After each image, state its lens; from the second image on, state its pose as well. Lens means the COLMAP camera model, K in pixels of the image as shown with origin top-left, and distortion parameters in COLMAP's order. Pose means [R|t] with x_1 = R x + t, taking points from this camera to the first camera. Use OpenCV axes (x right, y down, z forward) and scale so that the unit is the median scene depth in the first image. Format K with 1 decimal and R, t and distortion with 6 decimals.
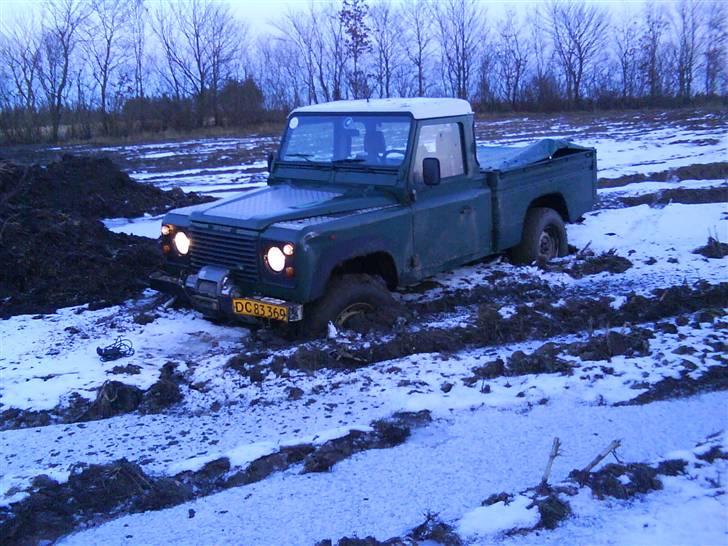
lens RADIAL K [[777.8, 0, 364.0], [0, 777.8, 273.0], [0, 0, 1]] dist [-0.037225, -0.003642]
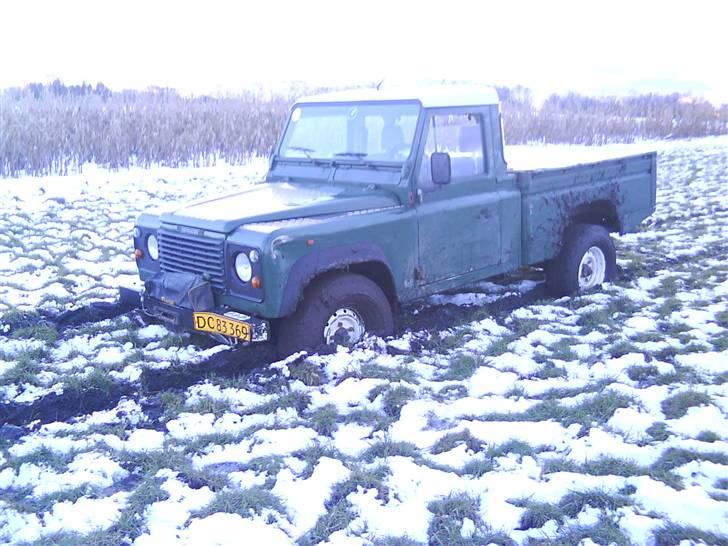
lens RADIAL K [[777.8, 0, 364.0], [0, 777.8, 273.0], [0, 0, 1]] dist [-0.037225, -0.003642]
pose [[0.993836, 0.021709, -0.108713, 0.104796], [-0.023537, 0.999602, -0.015560, -0.001253], [0.108332, 0.018023, 0.993951, 0.160867]]
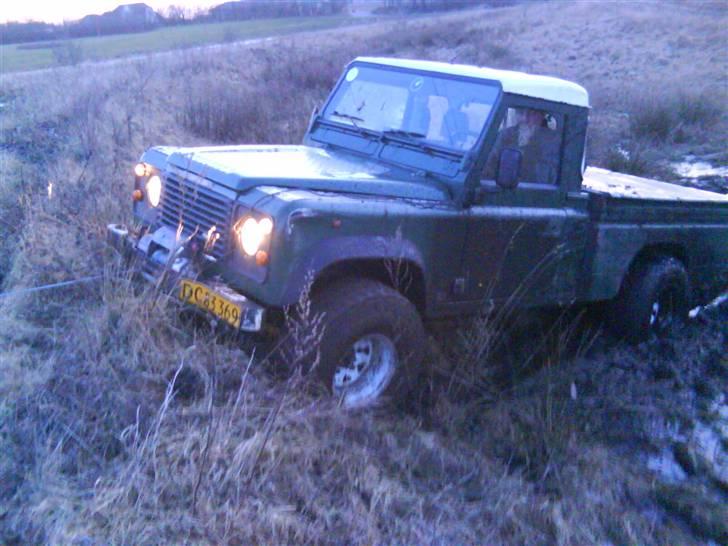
lens RADIAL K [[777.8, 0, 364.0], [0, 777.8, 273.0], [0, 0, 1]] dist [-0.037225, -0.003642]
pose [[0.965237, 0.224729, -0.133472, 0.080572], [-0.226682, 0.973969, 0.000576, -0.008808], [0.130127, 0.029700, 0.991052, 0.308484]]
